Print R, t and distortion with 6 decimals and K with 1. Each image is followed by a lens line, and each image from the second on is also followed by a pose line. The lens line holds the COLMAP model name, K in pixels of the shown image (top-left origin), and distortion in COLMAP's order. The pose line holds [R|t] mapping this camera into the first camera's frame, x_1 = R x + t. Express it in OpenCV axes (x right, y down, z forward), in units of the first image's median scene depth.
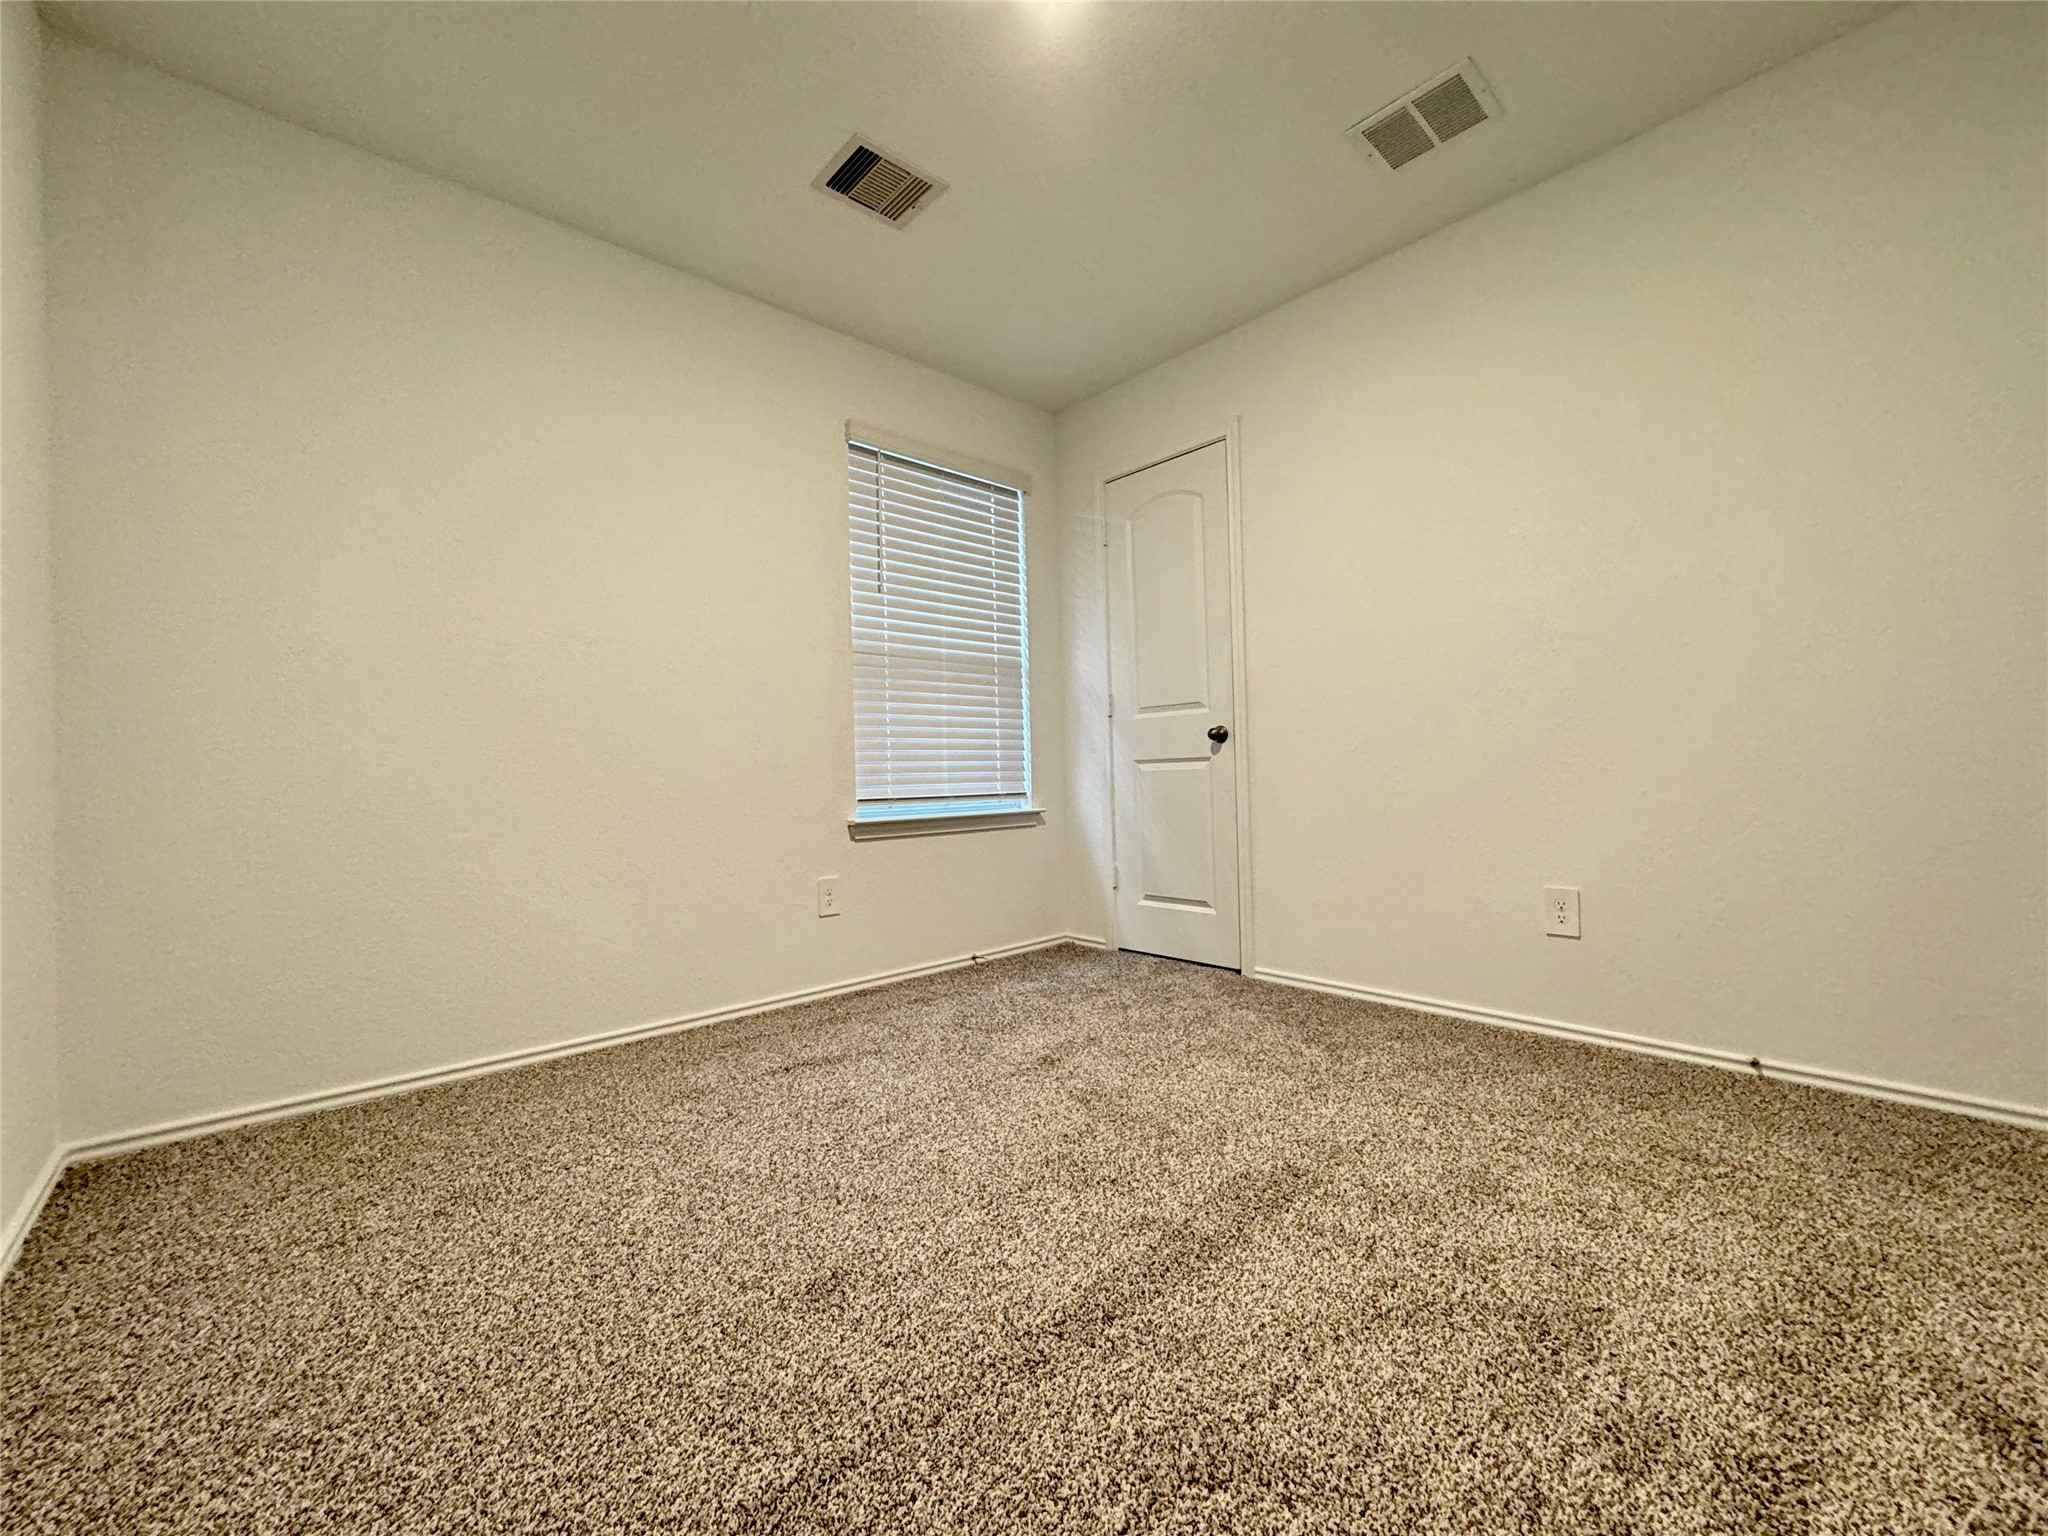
lens RADIAL K [[819.2, 0, 1024.0], [0, 819.2, 768.0], [0, 0, 1]] dist [-0.001086, -0.000191]
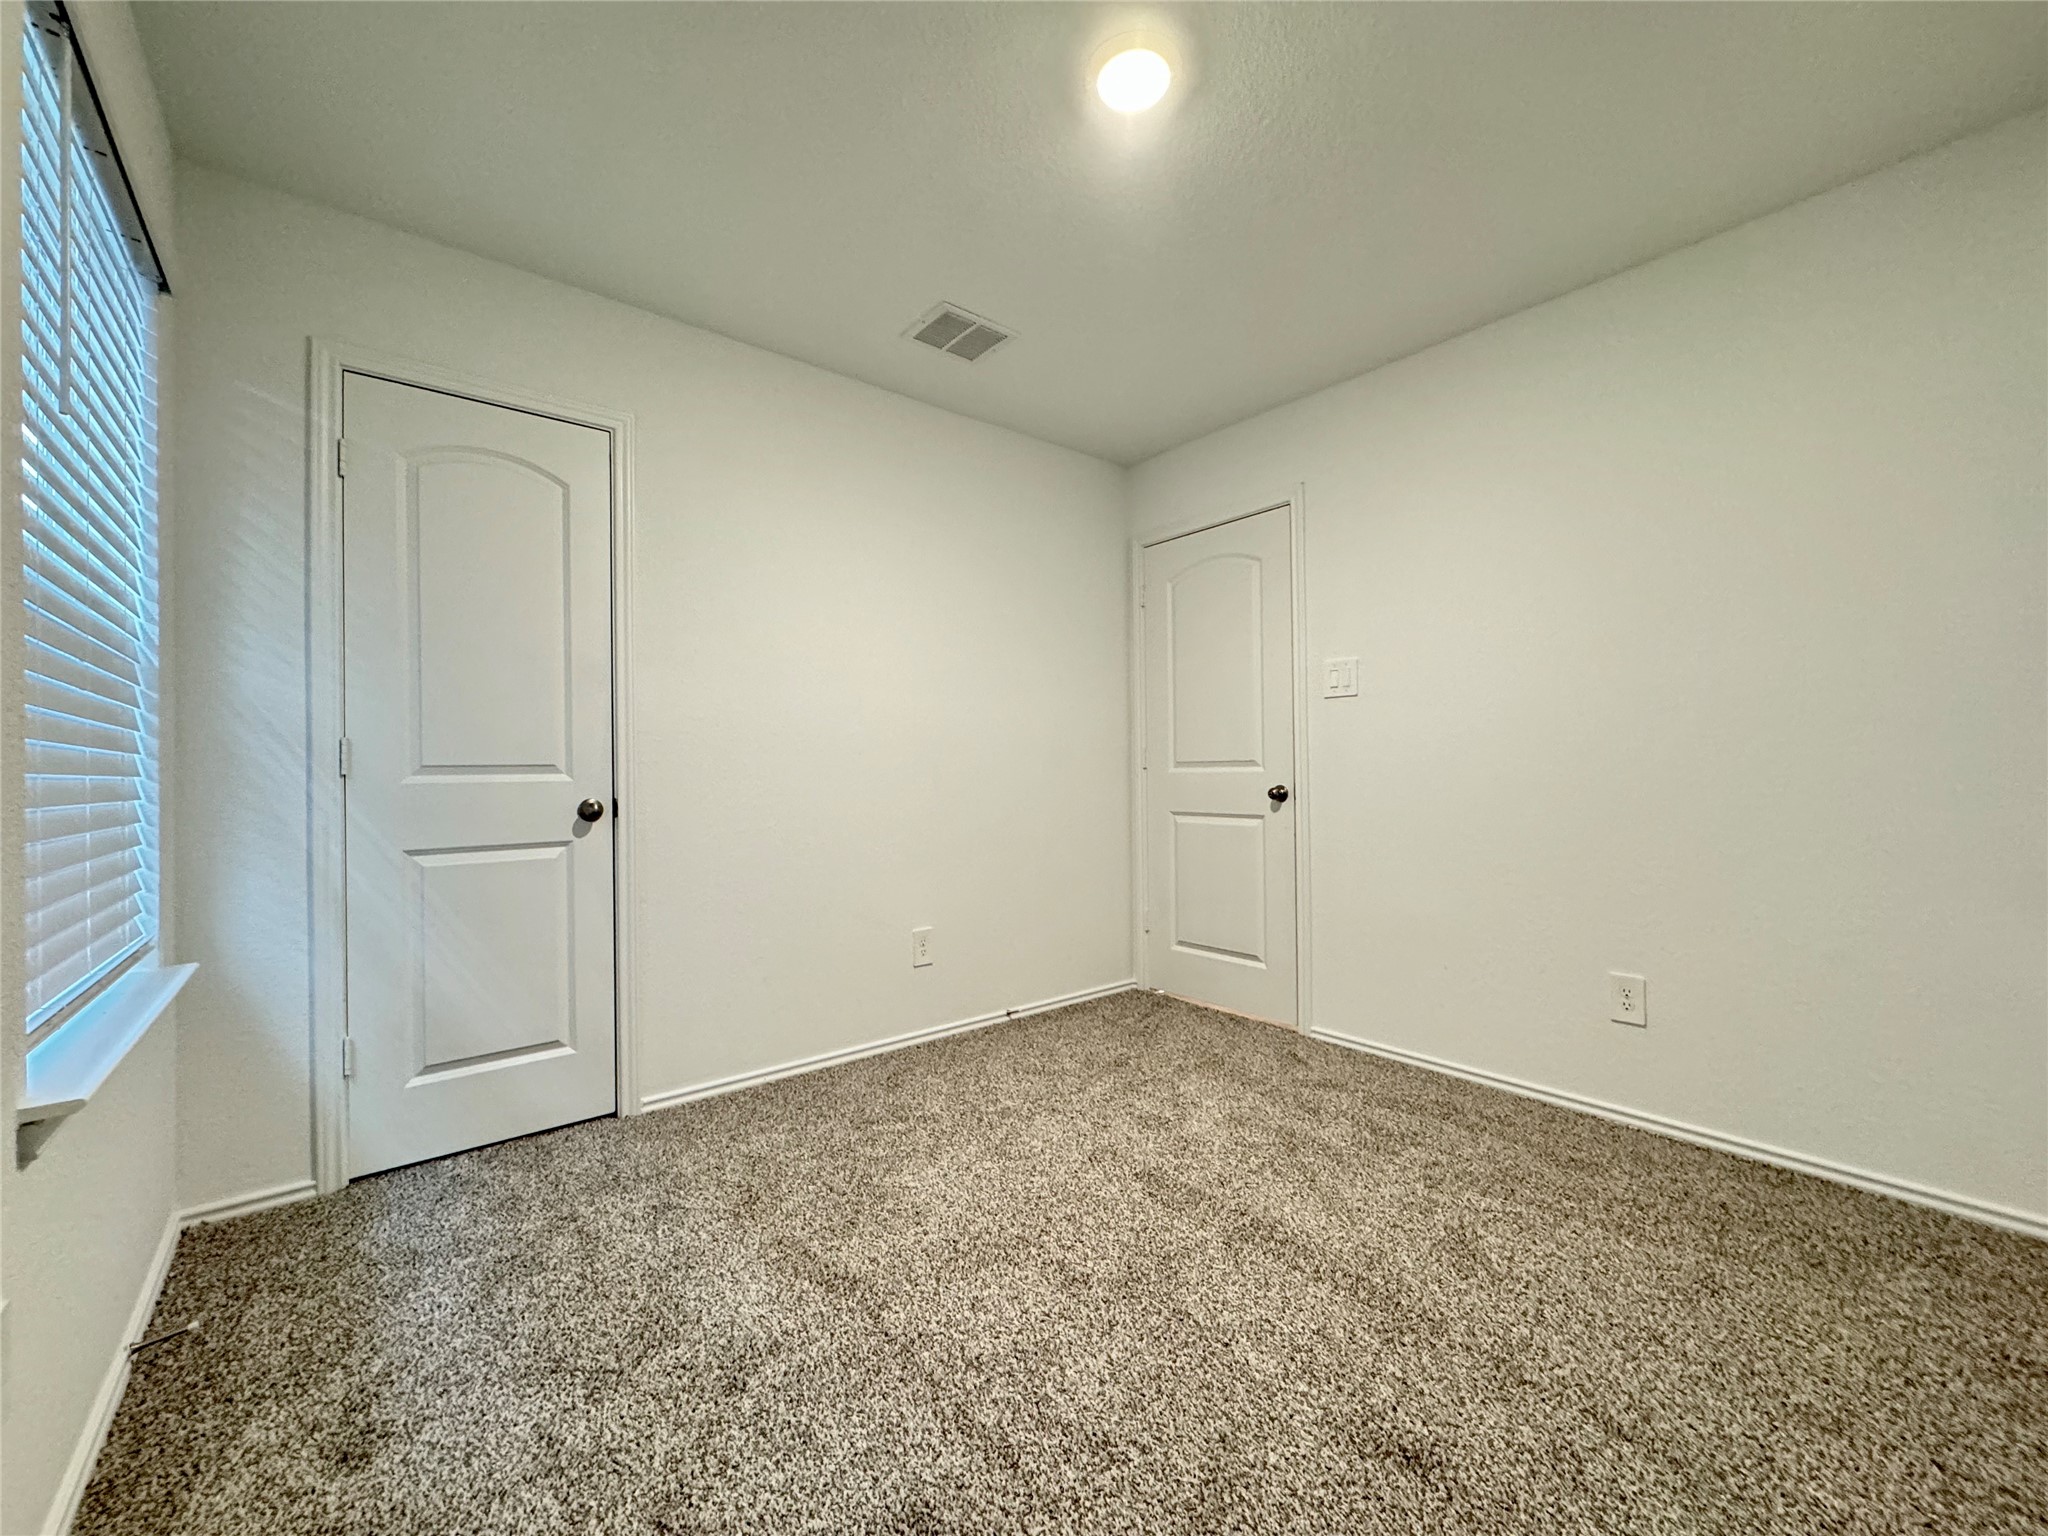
lens RADIAL K [[819.2, 0, 1024.0], [0, 819.2, 768.0], [0, 0, 1]] dist [-0.001086, -0.000191]
pose [[0.048880, 0.025983, 0.998467, -0.659066], [0.000336, 0.999661, -0.026030, -0.079903], [-0.998805, 0.001608, 0.048854, 0.741193]]
